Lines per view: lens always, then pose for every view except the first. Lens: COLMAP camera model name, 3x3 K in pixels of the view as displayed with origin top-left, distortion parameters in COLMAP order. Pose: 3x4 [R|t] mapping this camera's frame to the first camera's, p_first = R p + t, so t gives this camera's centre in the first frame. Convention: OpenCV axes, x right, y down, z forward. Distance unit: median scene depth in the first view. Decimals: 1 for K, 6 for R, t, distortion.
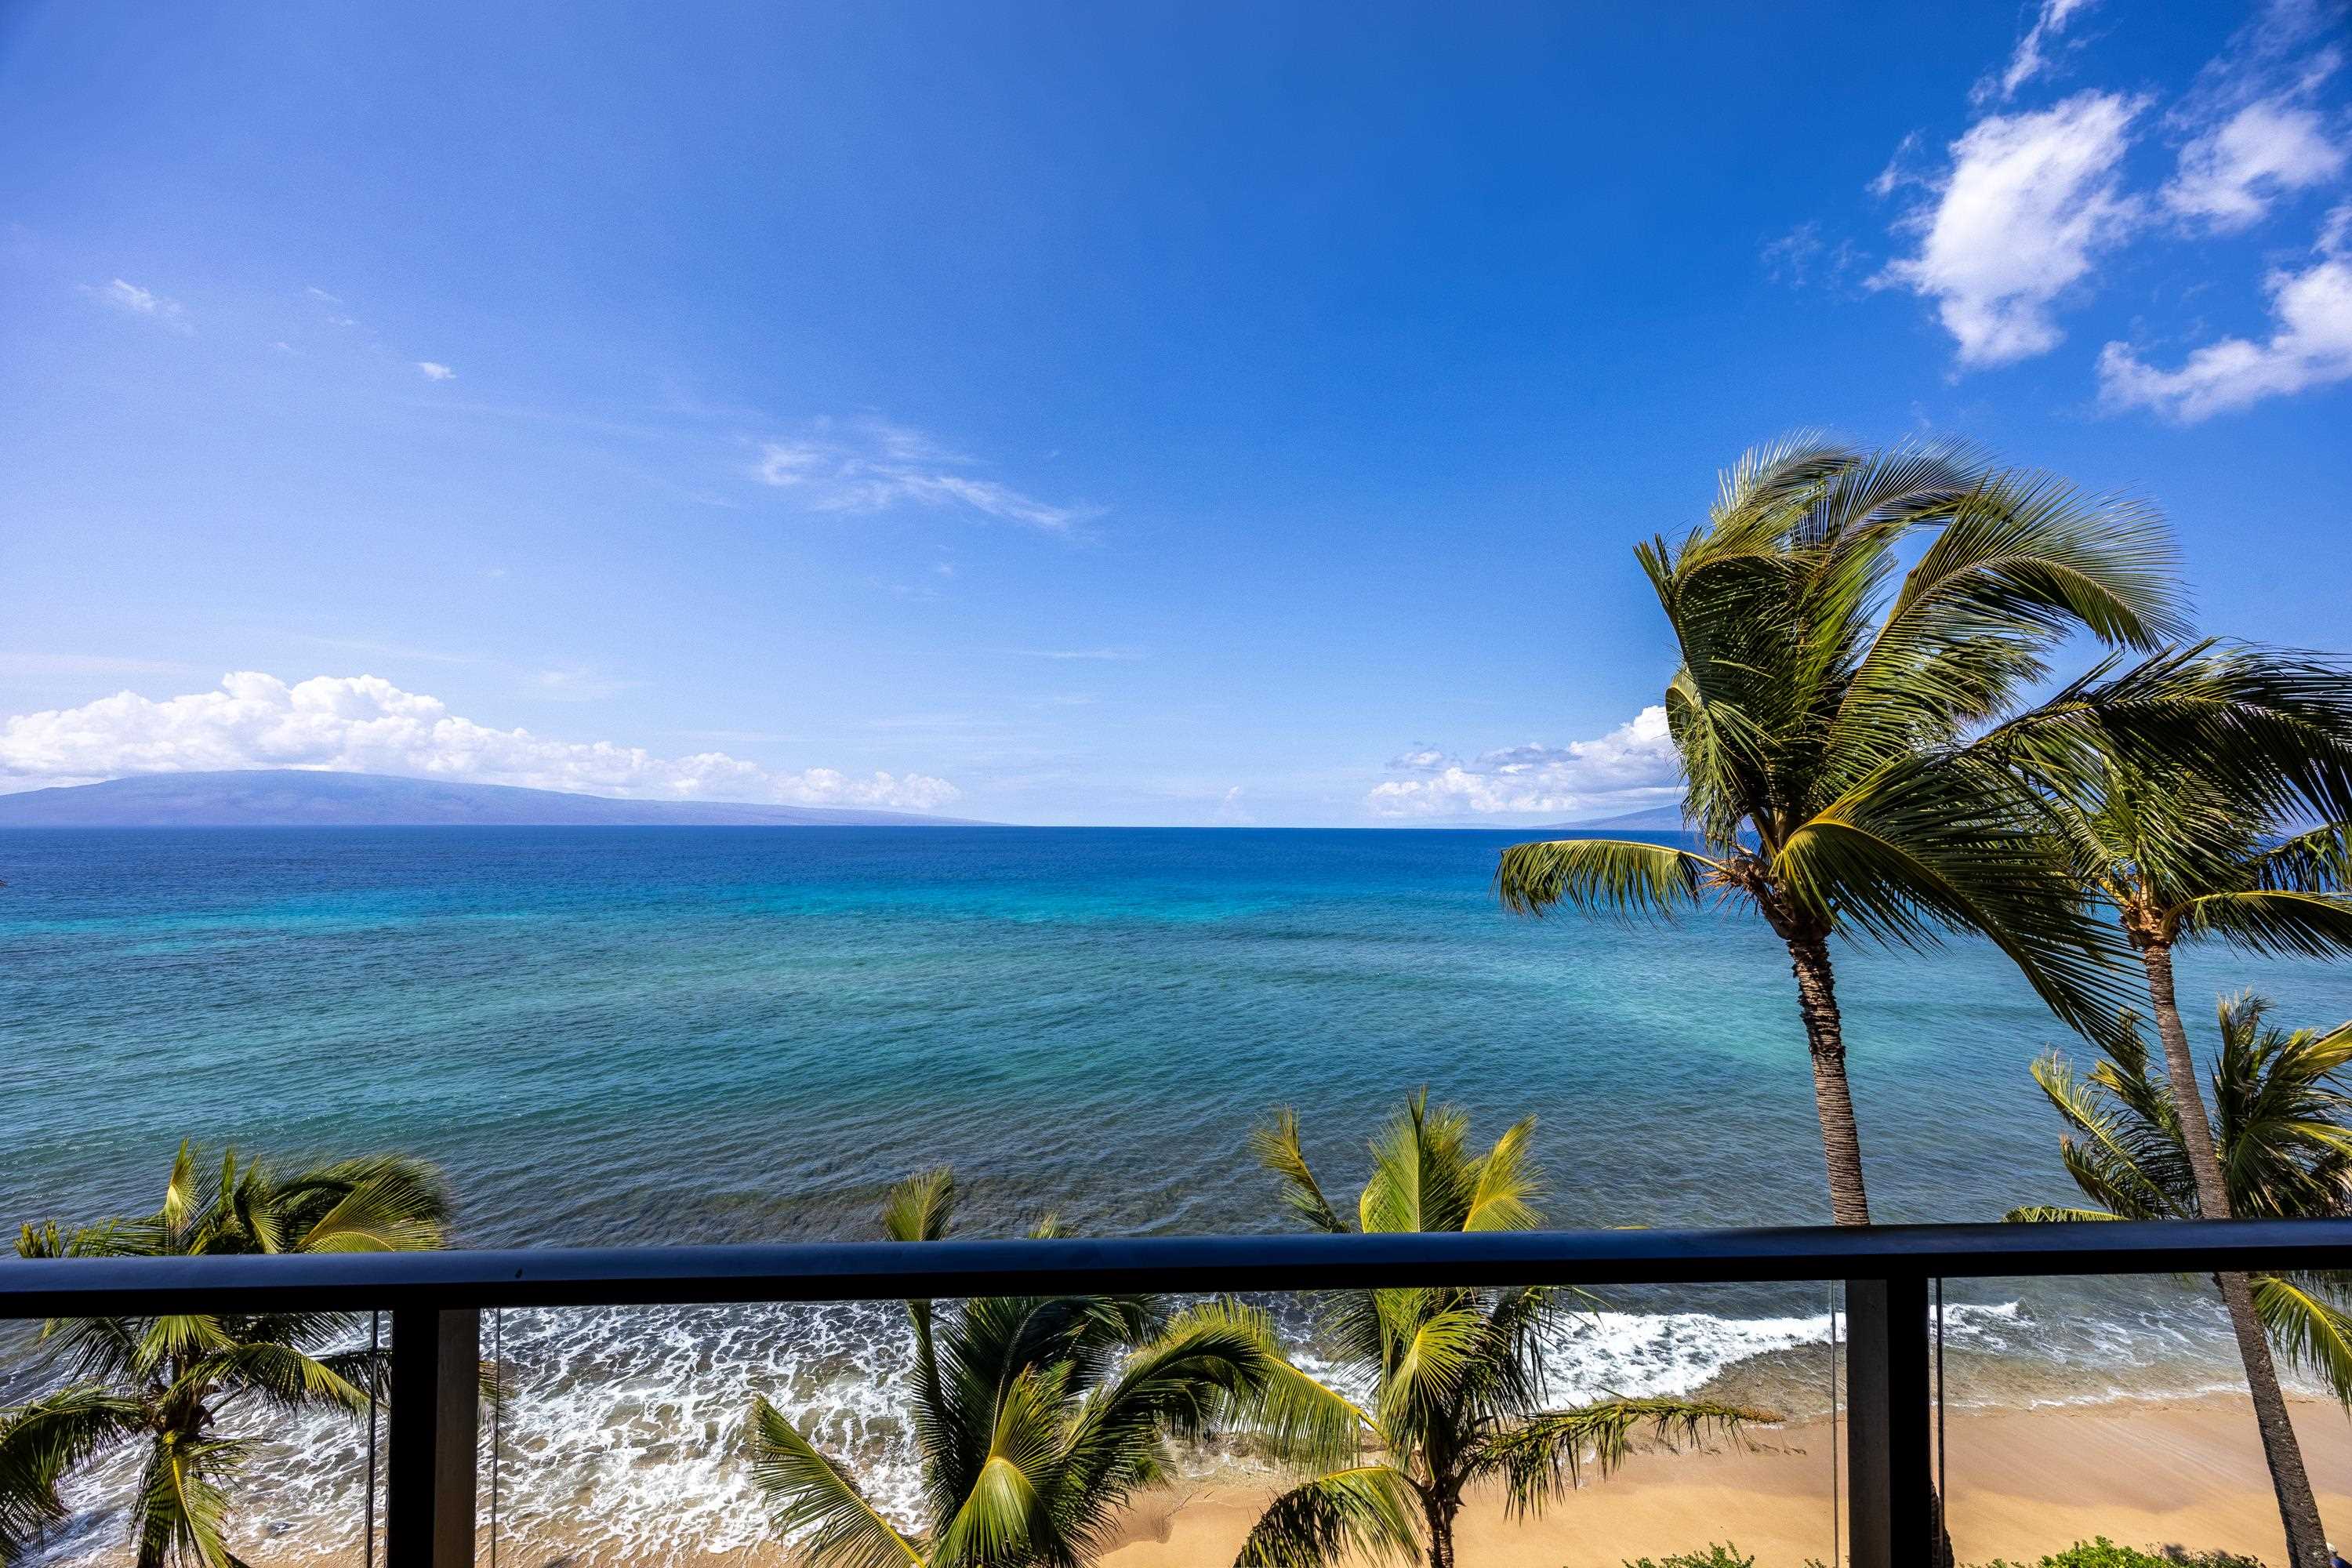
lens RADIAL K [[908.3, 0, 1167.3], [0, 908.3, 792.7], [0, 0, 1]] dist [-0.000249, 0.000745]
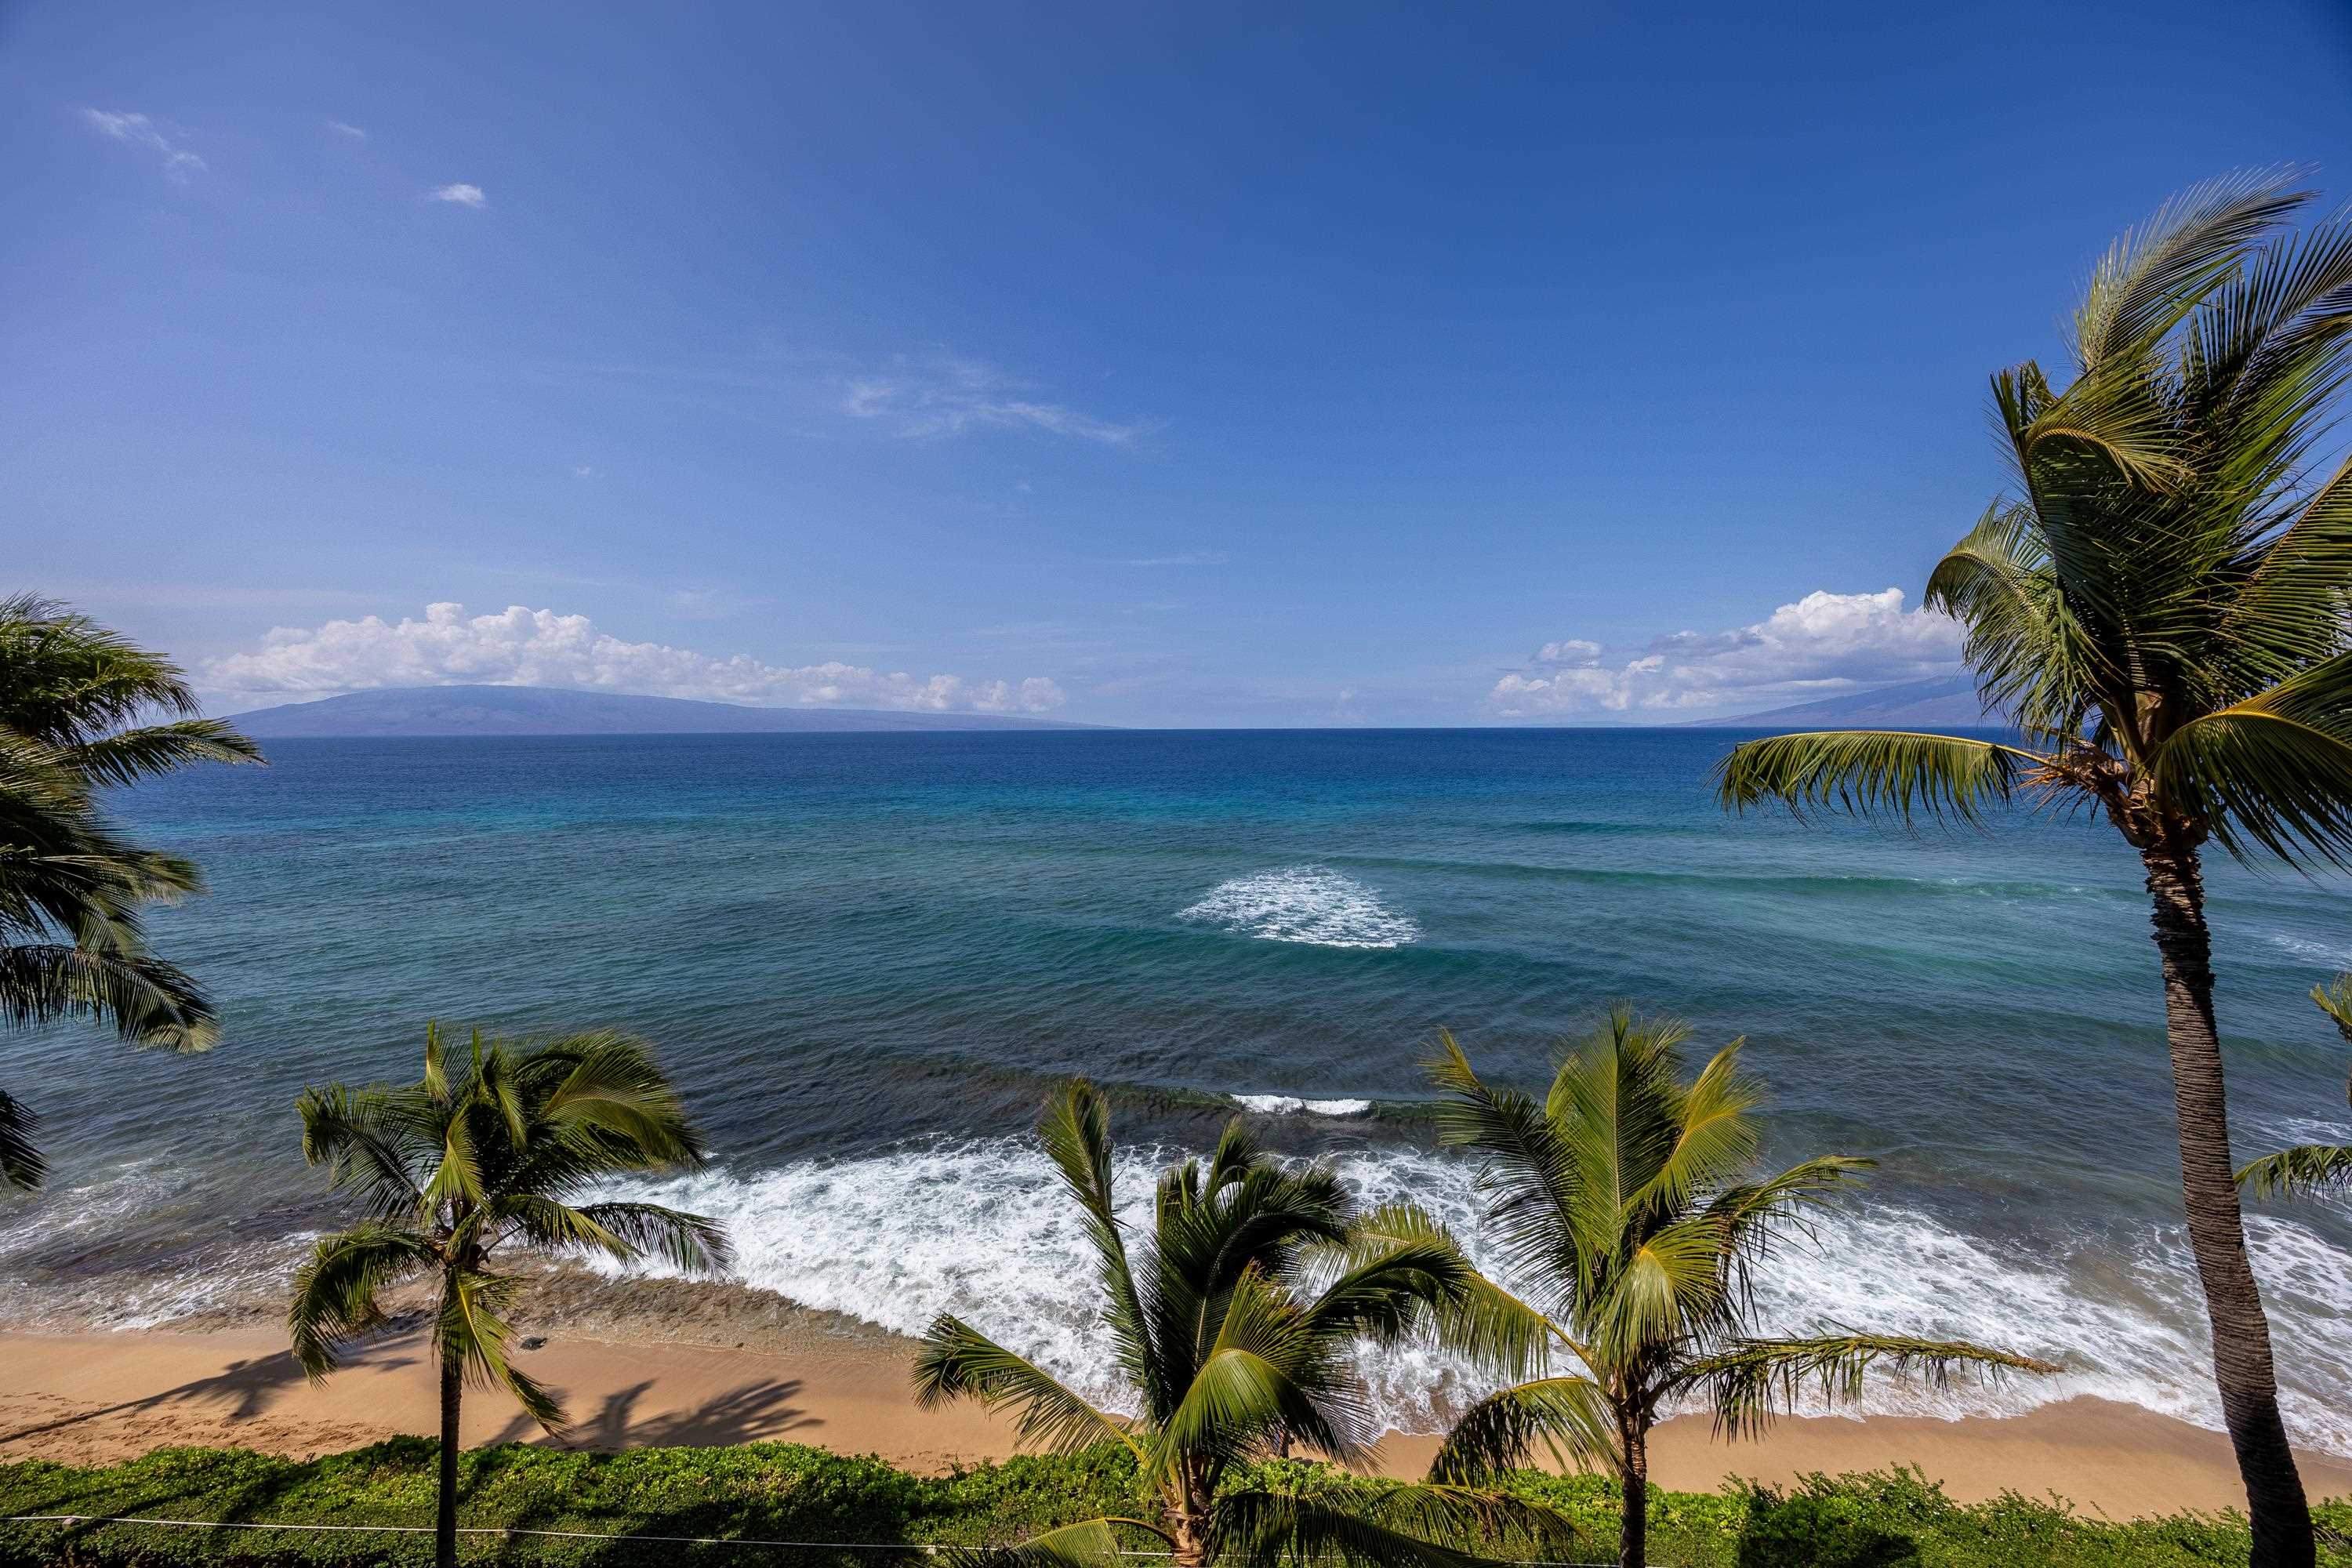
lens RADIAL K [[908.3, 0, 1168.8], [0, 908.3, 793.9], [0, 0, 1]] dist [-0.000249, 0.000745]
pose [[0.992834, -0.002051, -0.119480, -0.084135], [0.015014, 0.994070, 0.107697, 0.006136], [0.118551, -0.108719, 0.986978, 0.055319]]
